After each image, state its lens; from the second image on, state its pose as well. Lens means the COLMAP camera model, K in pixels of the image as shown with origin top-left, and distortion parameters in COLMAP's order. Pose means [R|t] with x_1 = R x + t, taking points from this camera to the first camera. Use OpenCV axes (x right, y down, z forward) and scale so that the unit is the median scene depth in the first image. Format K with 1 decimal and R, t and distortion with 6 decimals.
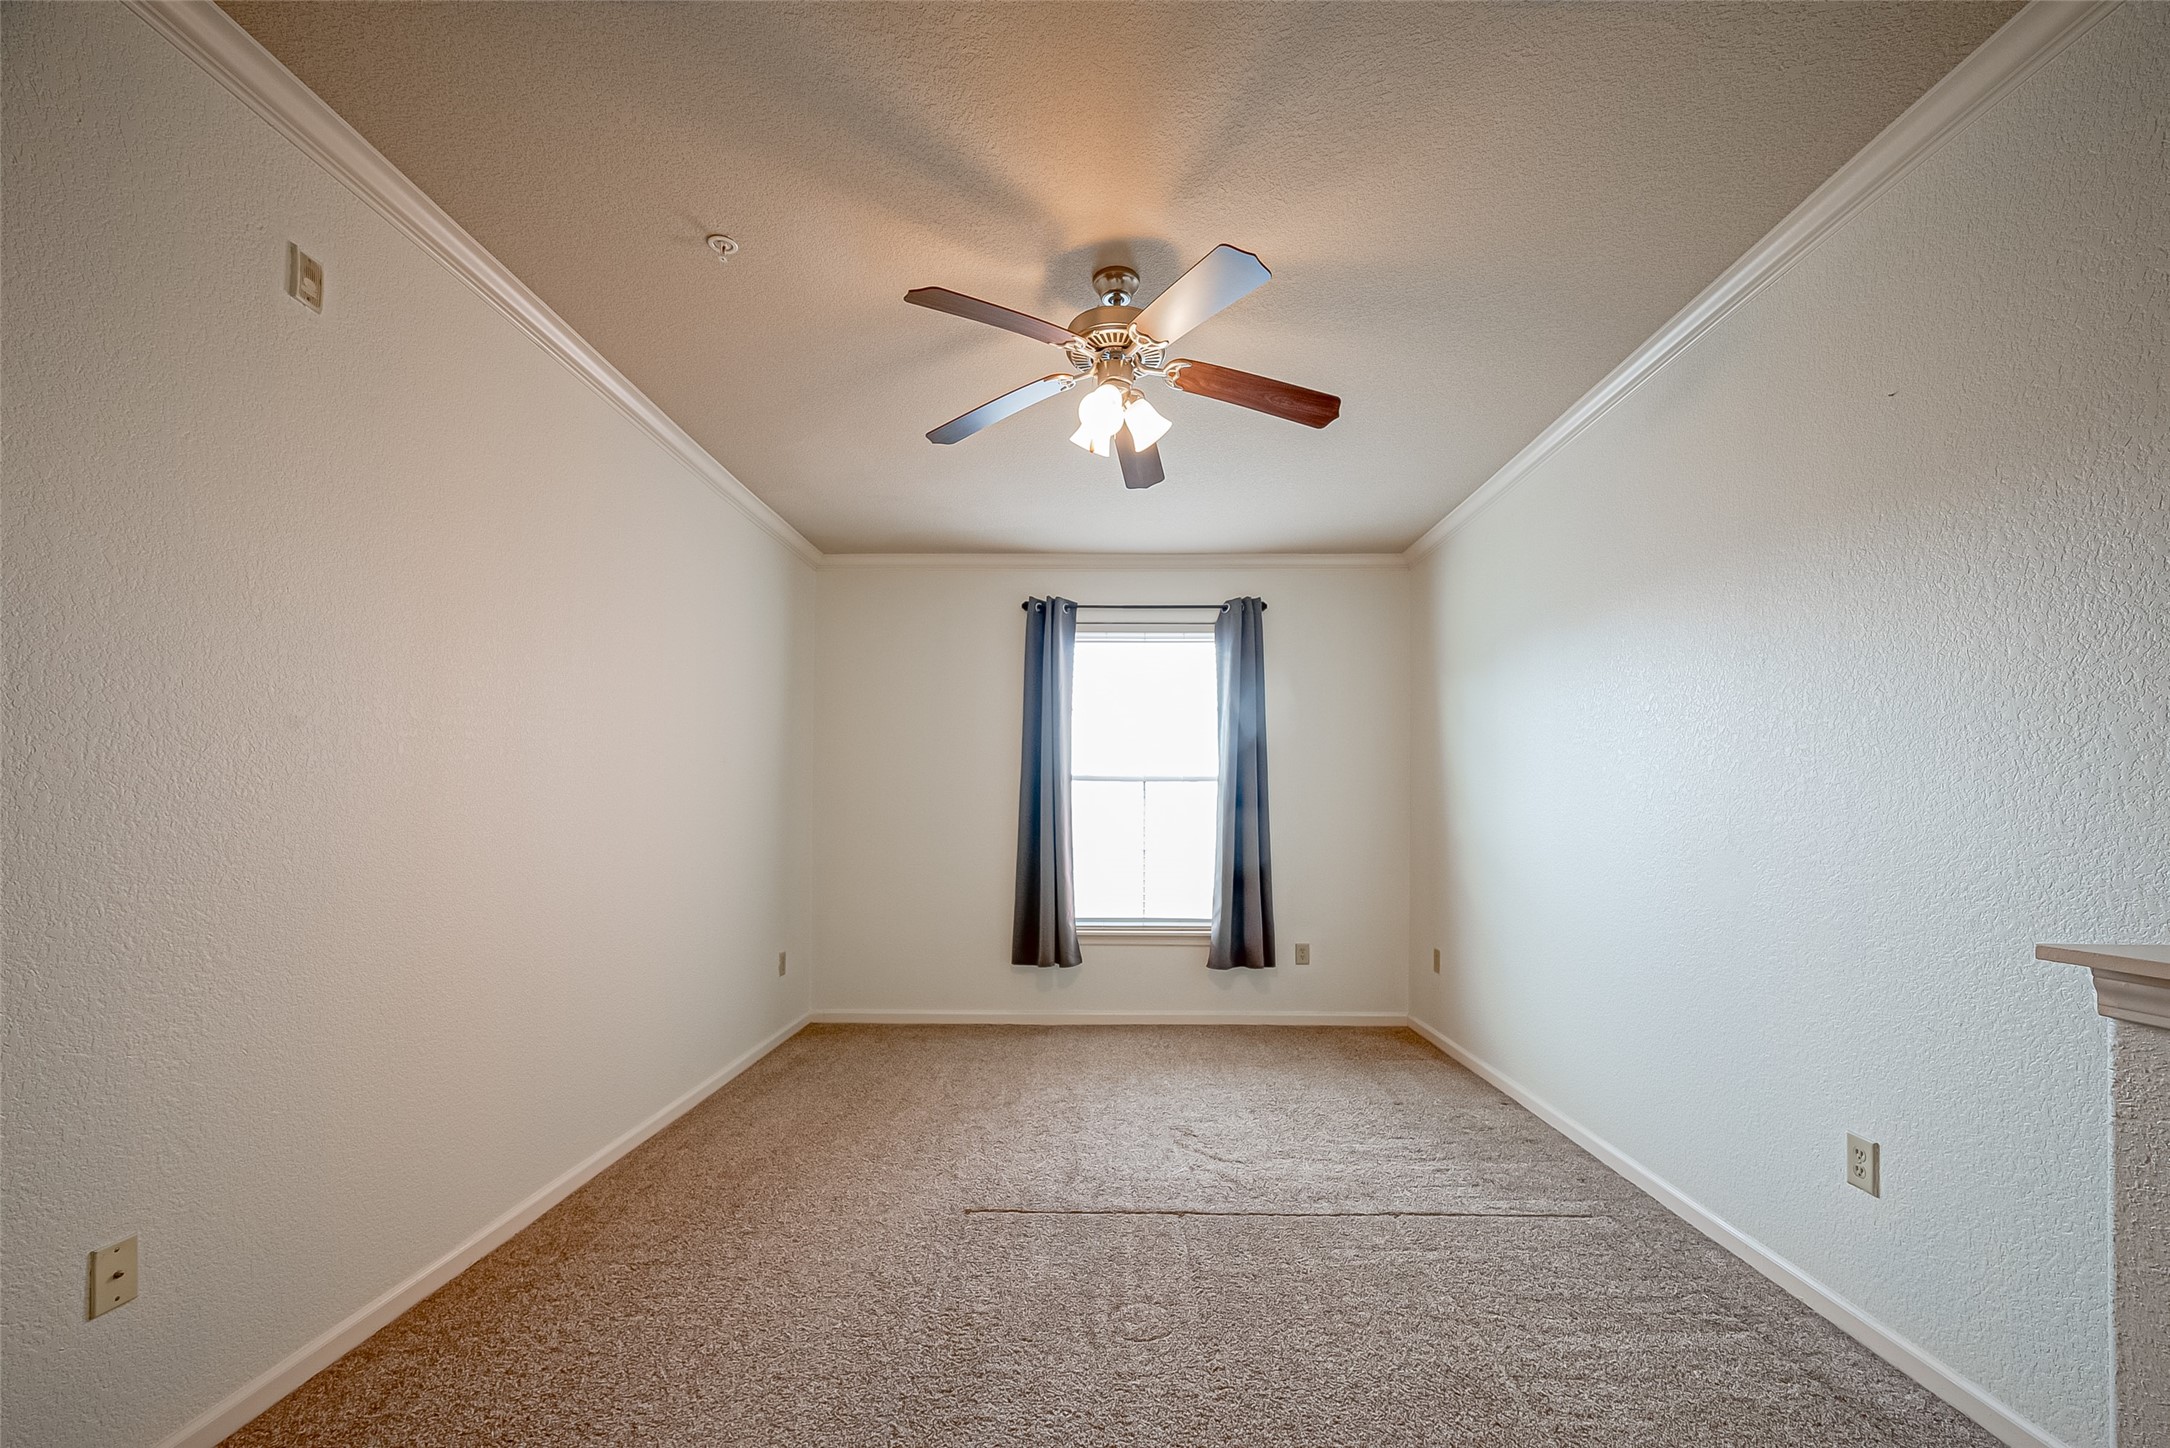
lens RADIAL K [[881.1, 0, 1086.8], [0, 881.1, 803.7], [0, 0, 1]] dist [-0.006139, -0.000926]
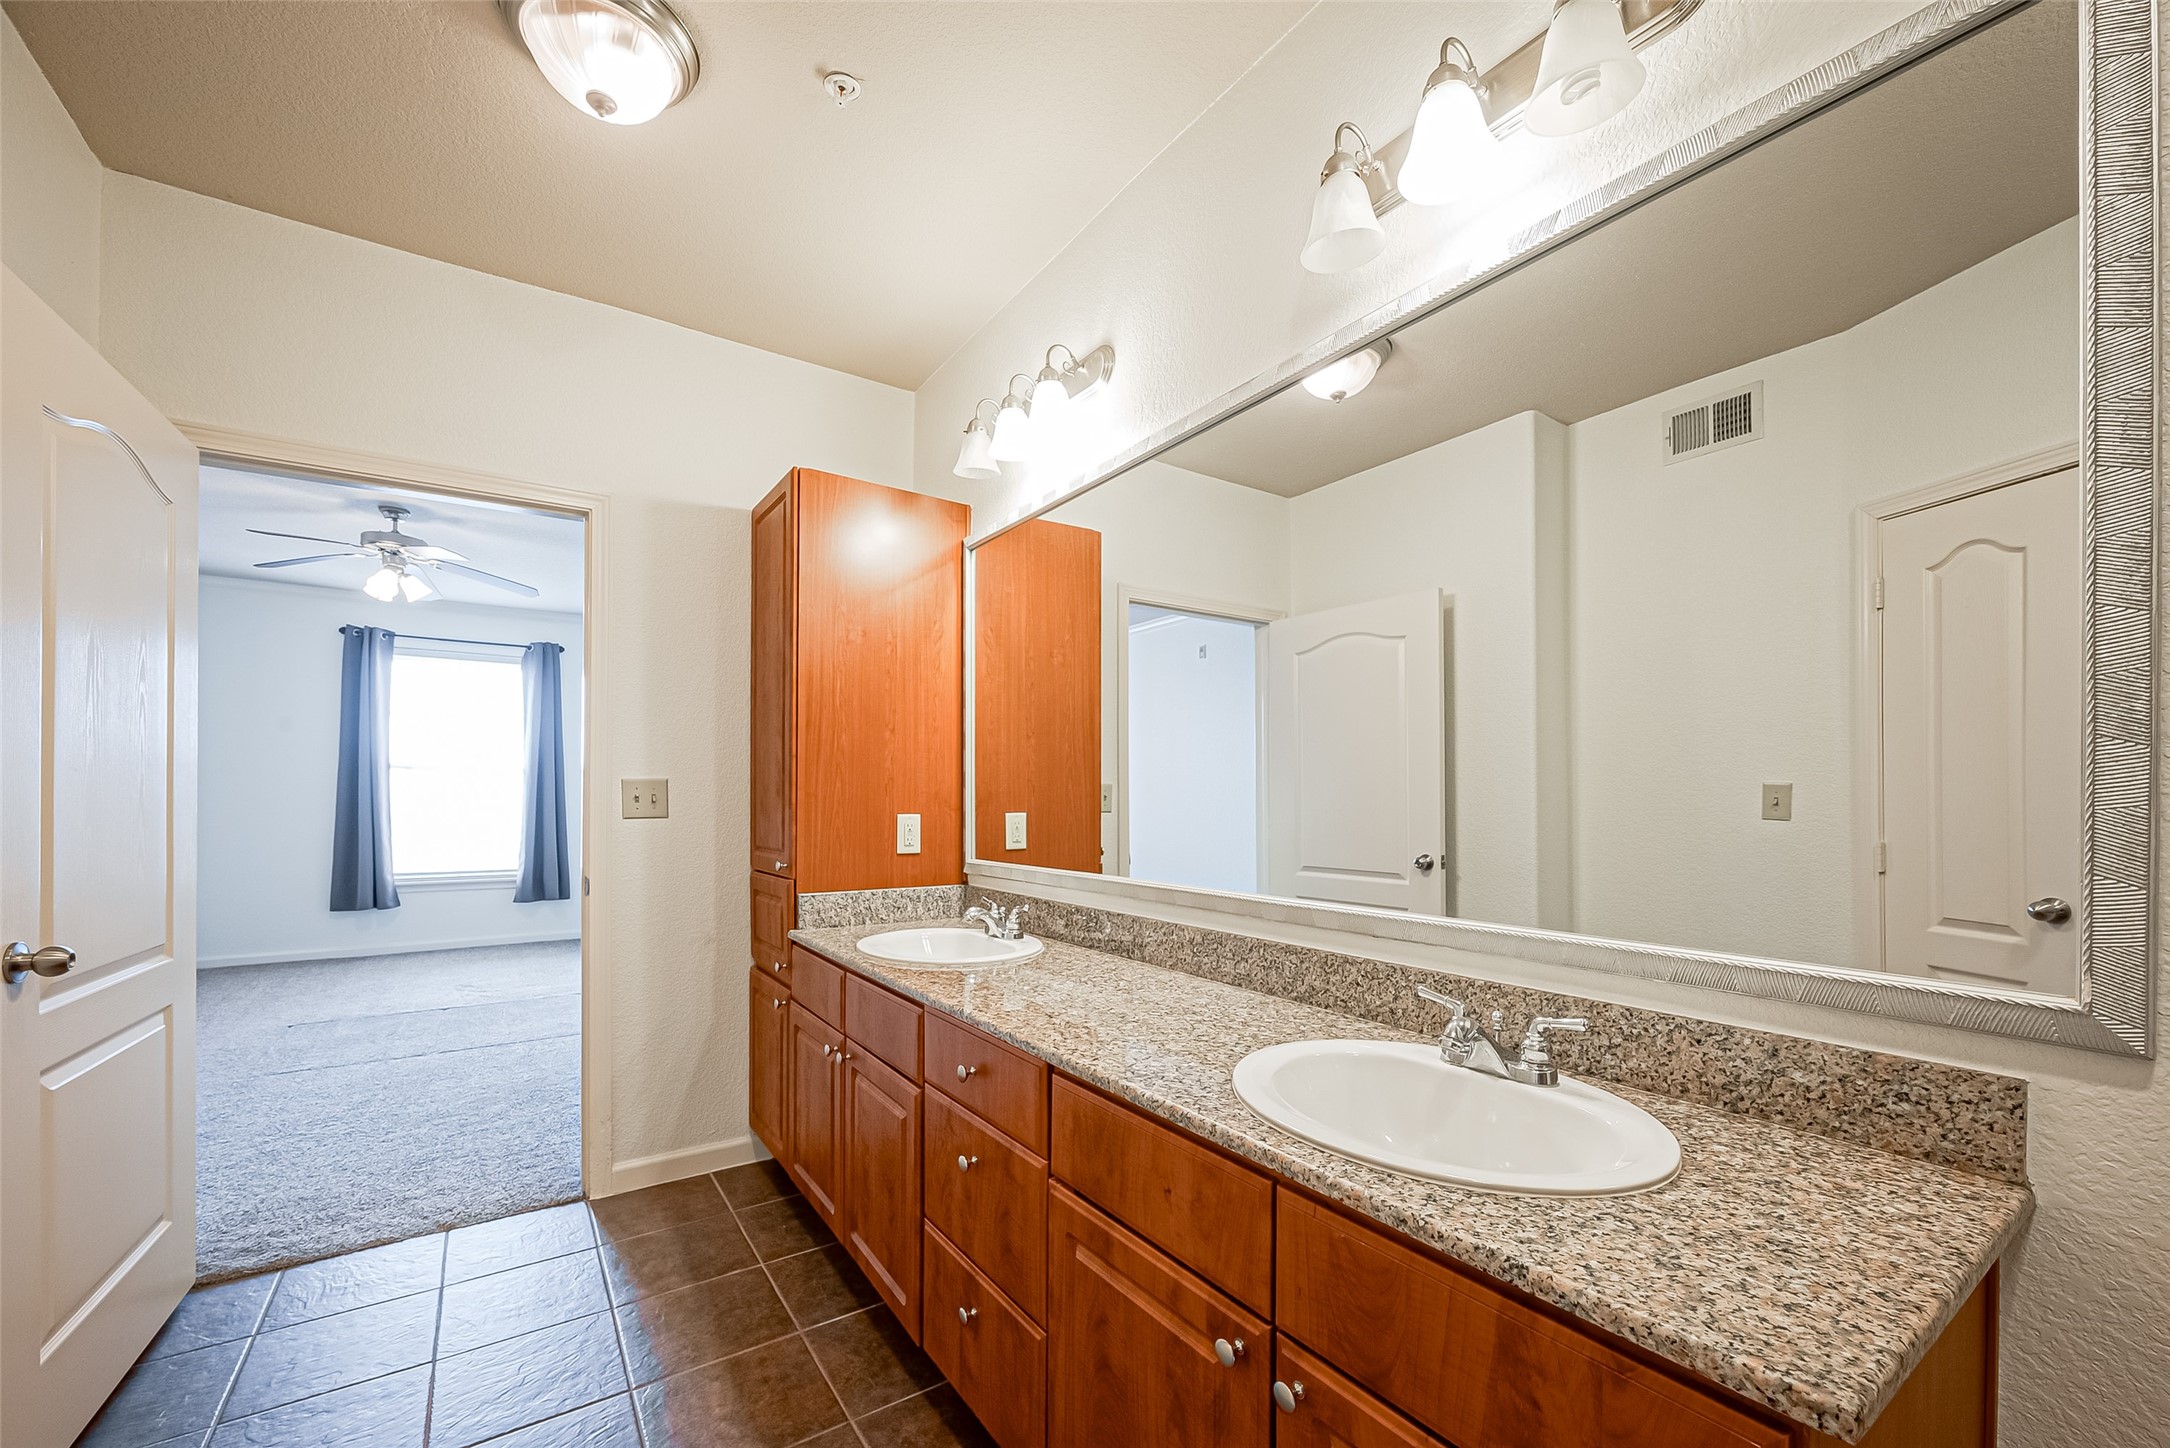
lens RADIAL K [[881.1, 0, 1124.7], [0, 881.1, 805.6], [0, 0, 1]] dist [-0.006139, -0.000926]
pose [[0.798593, -0.001747, 0.601869, 0.073697], [-0.007081, 0.999899, 0.012297, 0.006532], [-0.601830, -0.014082, 0.798500, -0.725575]]
